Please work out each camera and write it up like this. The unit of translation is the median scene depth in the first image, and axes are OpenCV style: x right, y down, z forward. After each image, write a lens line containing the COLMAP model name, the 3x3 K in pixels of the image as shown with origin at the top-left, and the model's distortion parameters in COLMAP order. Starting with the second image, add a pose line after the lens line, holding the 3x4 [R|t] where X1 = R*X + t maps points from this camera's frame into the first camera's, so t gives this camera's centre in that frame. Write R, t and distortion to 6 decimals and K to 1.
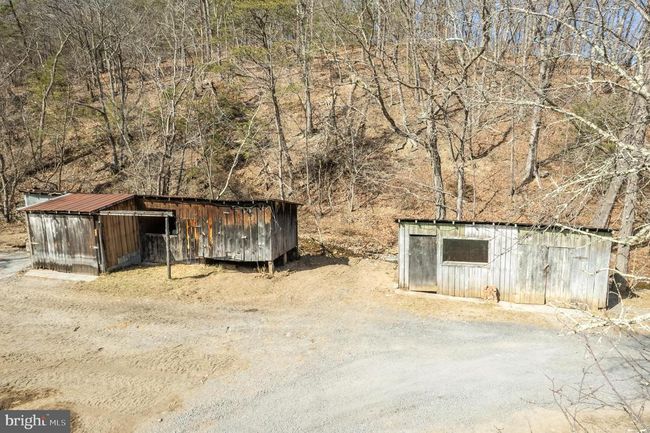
lens RADIAL K [[416.2, 0, 325.0], [0, 416.2, 216.5], [0, 0, 1]] dist [-0.089288, 0.076966]
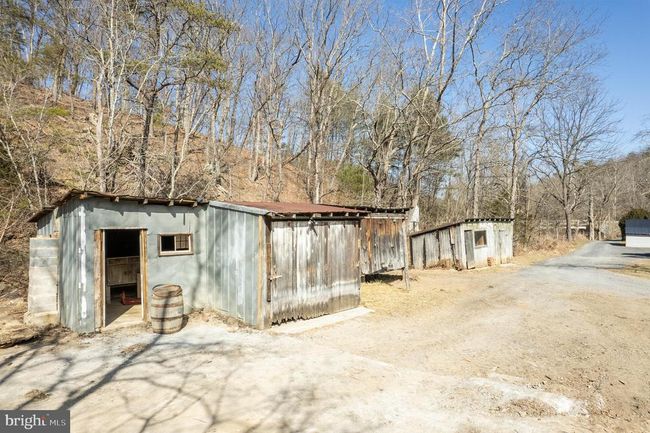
lens RADIAL K [[416.2, 0, 325.0], [0, 416.2, 216.5], [0, 0, 1]] dist [-0.089288, 0.076966]
pose [[0.449004, 0.014781, 0.893407, -1.202014], [0.147956, 0.984830, -0.090653, 0.046907], [-0.881195, 0.172889, 0.440006, 0.690286]]
